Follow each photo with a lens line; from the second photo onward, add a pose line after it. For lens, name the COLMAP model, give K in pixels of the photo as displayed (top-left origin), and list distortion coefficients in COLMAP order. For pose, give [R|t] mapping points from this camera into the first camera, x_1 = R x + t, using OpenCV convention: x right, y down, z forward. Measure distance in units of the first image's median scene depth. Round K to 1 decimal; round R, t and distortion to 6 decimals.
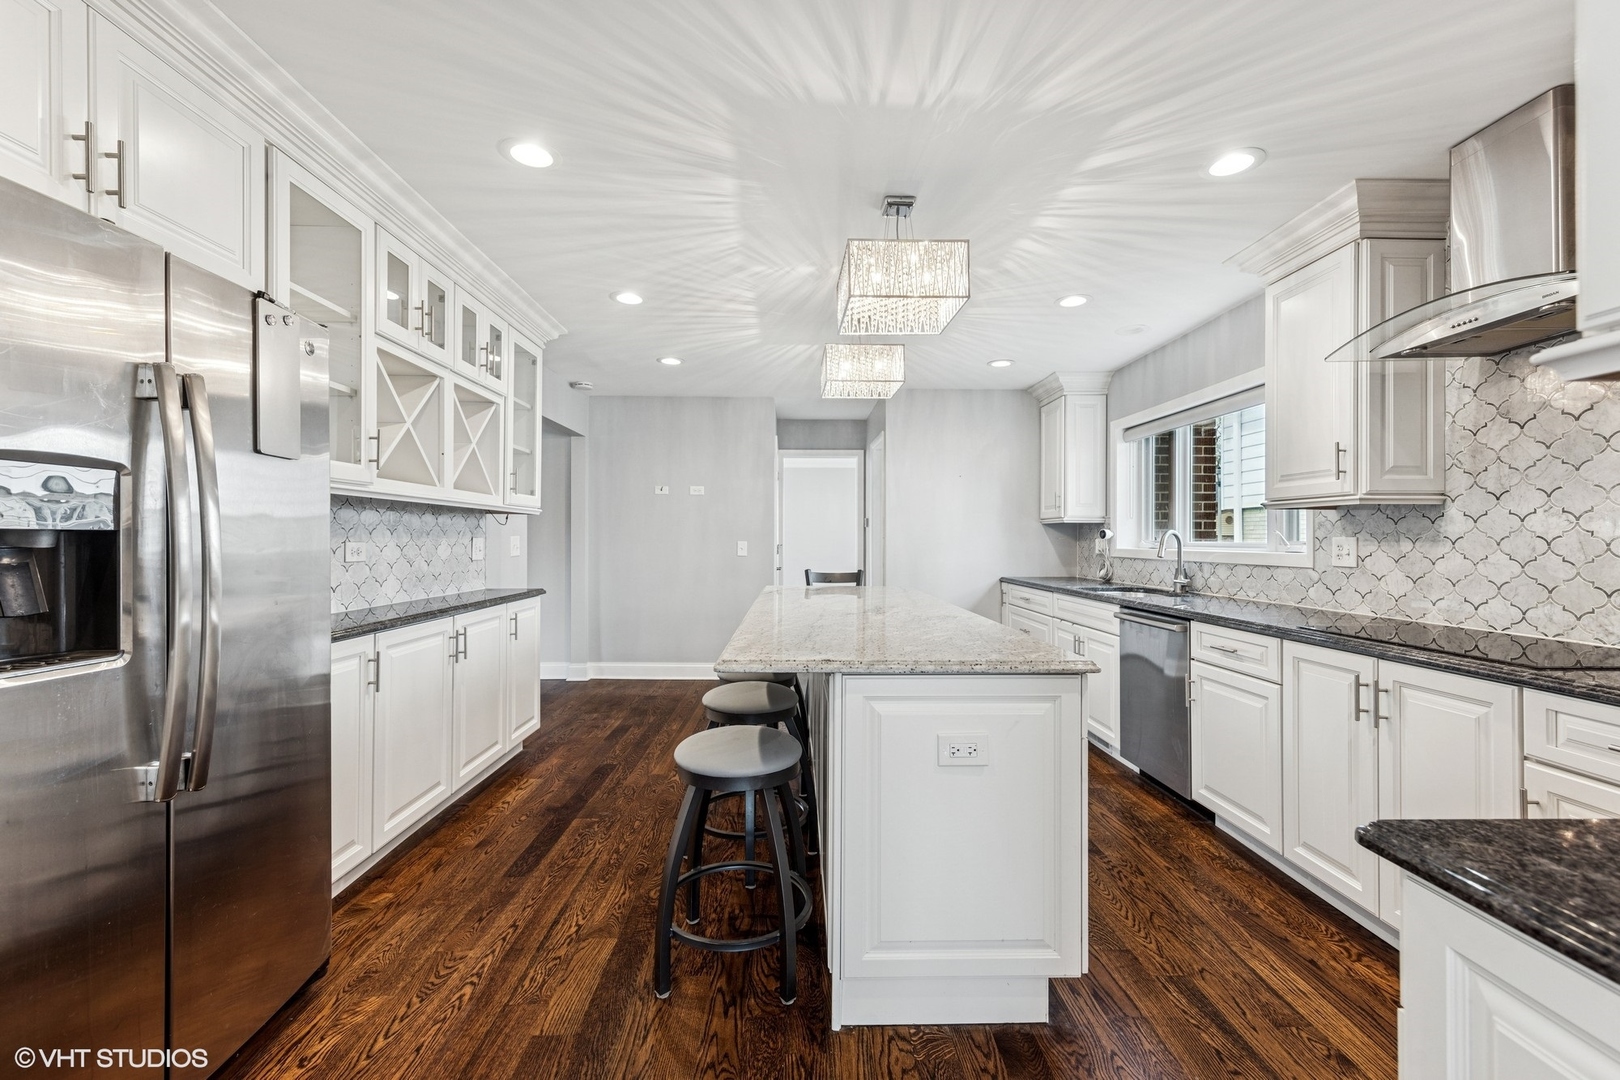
lens RADIAL K [[680.1, 0, 809.8], [0, 680.1, 540.5], [0, 0, 1]] dist [0.000128, 0.000114]
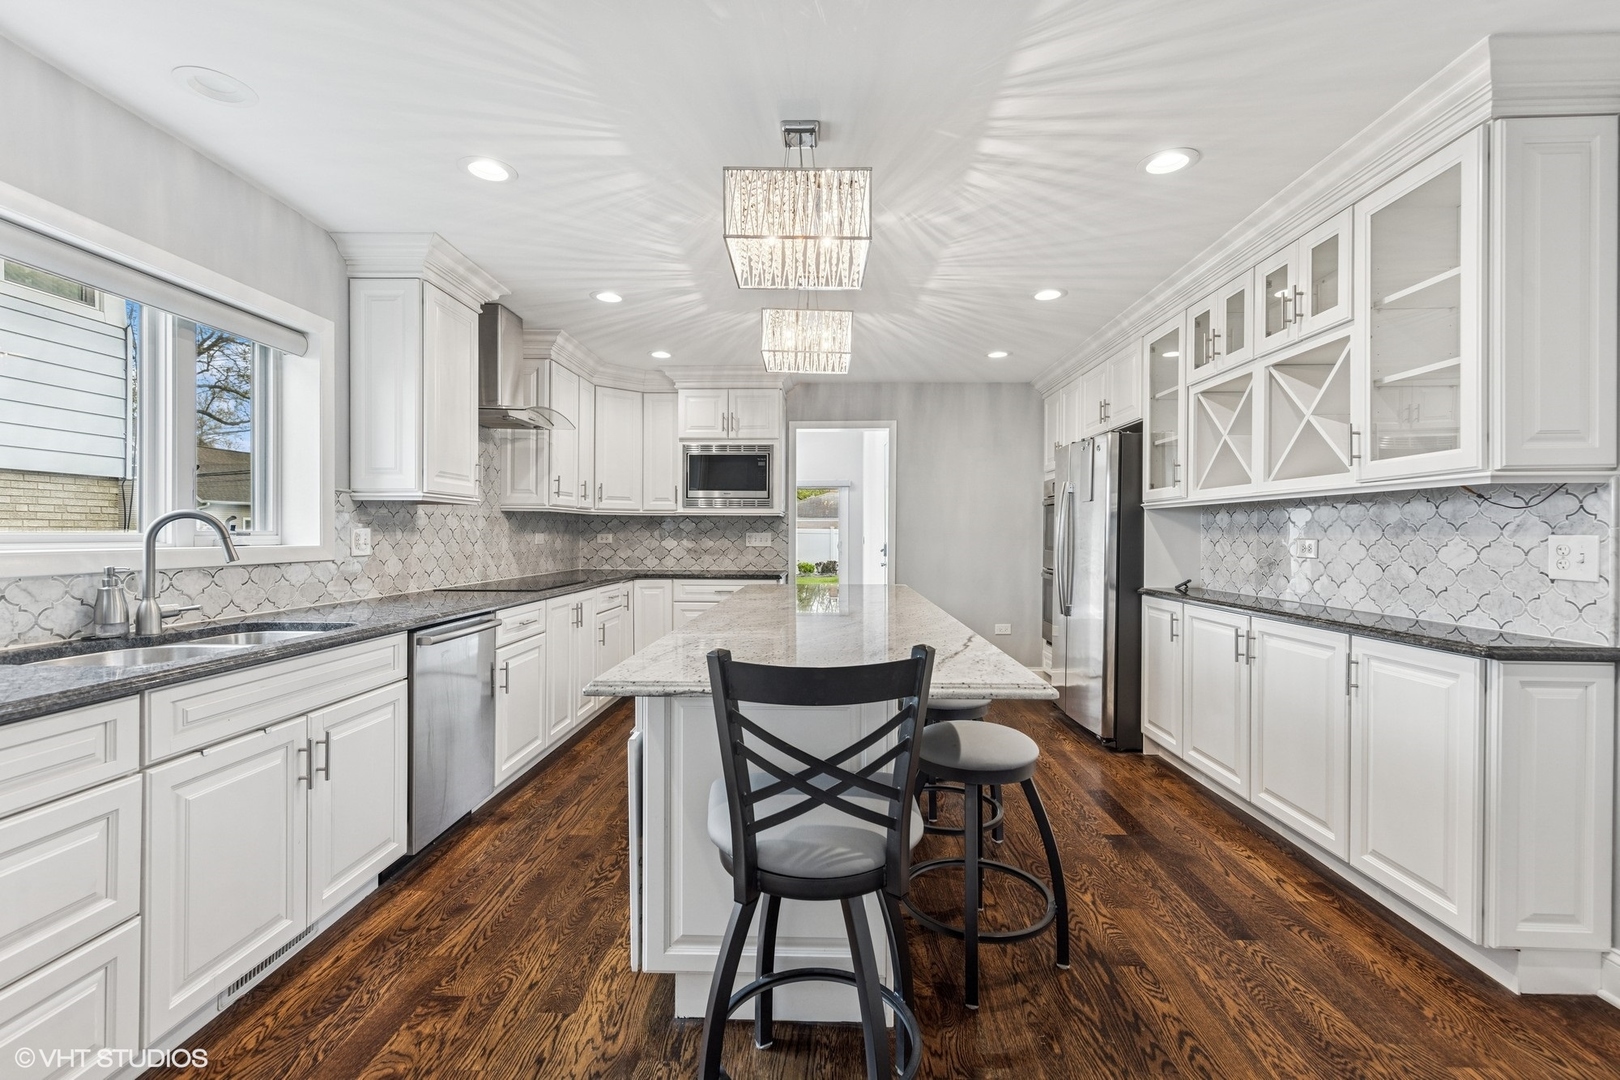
lens RADIAL K [[705.3, 0, 807.4], [0, 705.3, 540.1], [0, 0, 1]] dist [0.007322, 0.000100]
pose [[-0.998347, -0.007958, 0.056916, 0.041173], [-0.007477, 0.999935, 0.008655, -0.000166], [-0.056981, 0.008215, -0.998341, 1.957329]]
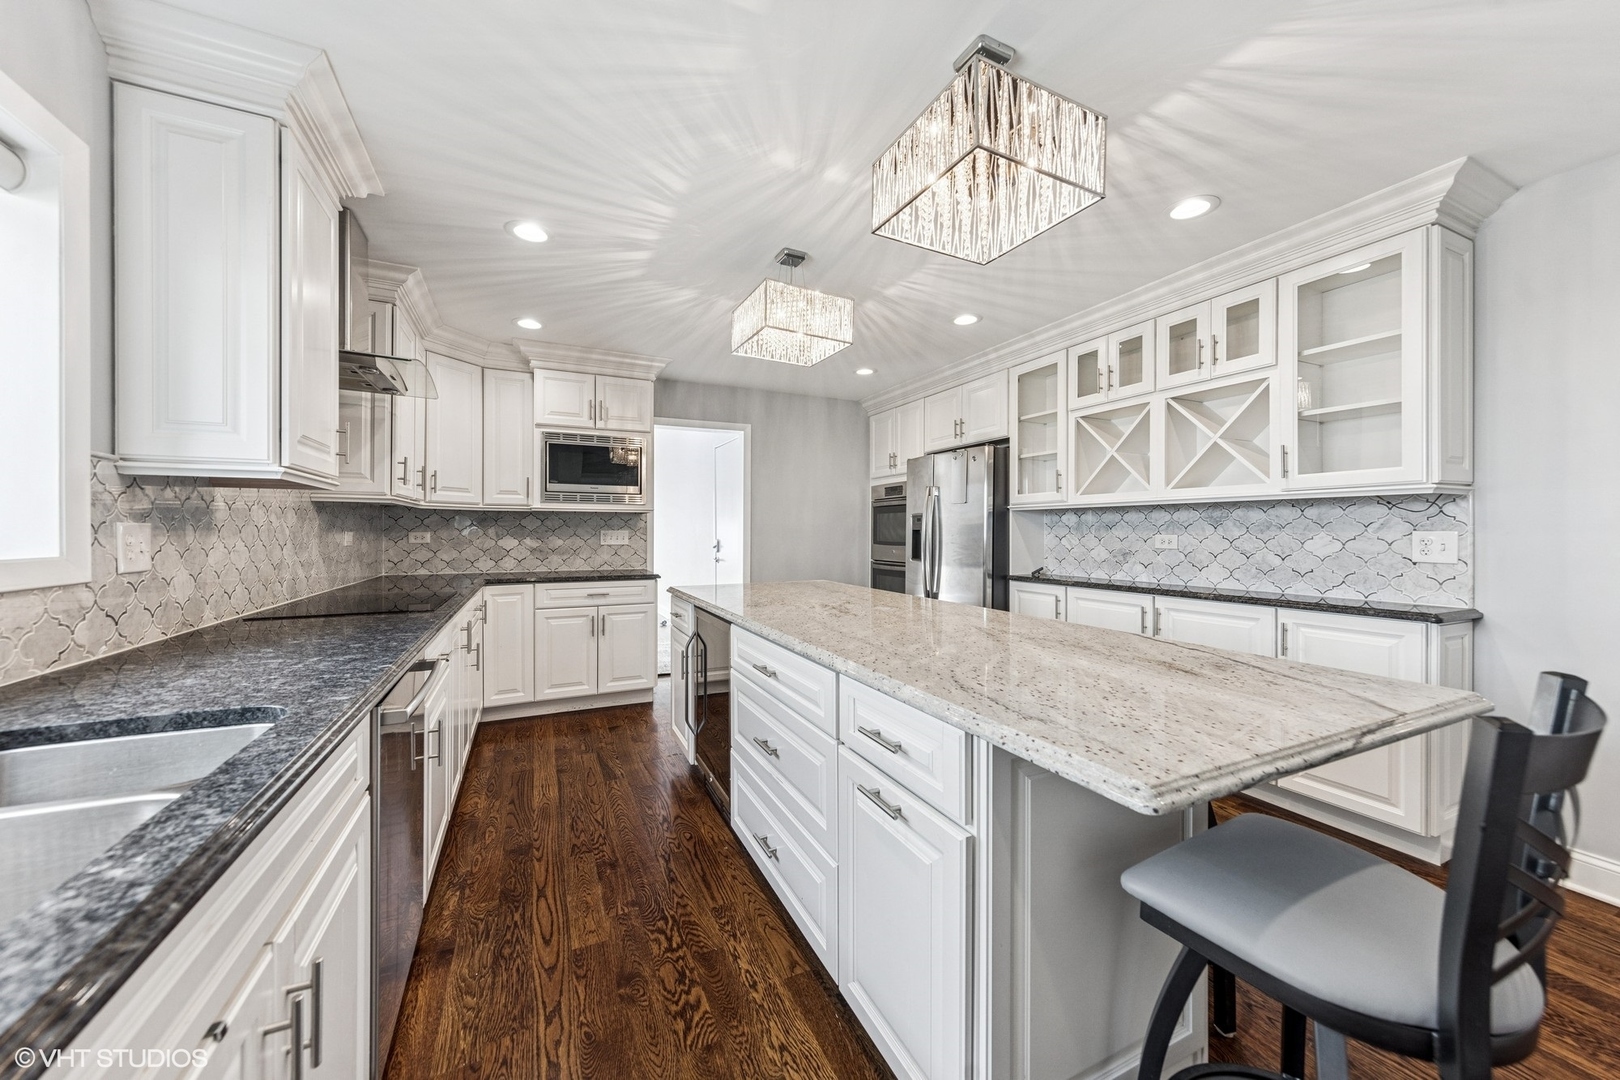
lens RADIAL K [[585.8, 0, 810.6], [0, 585.8, 534.0], [0, 0, 1]] dist [0.004063, -0.000669]
pose [[-0.914726, -0.002914, -0.404064, 0.432713], [-0.004286, 0.999988, 0.002492, 0.000997], [0.404052, 0.004011, -0.914727, 1.642073]]
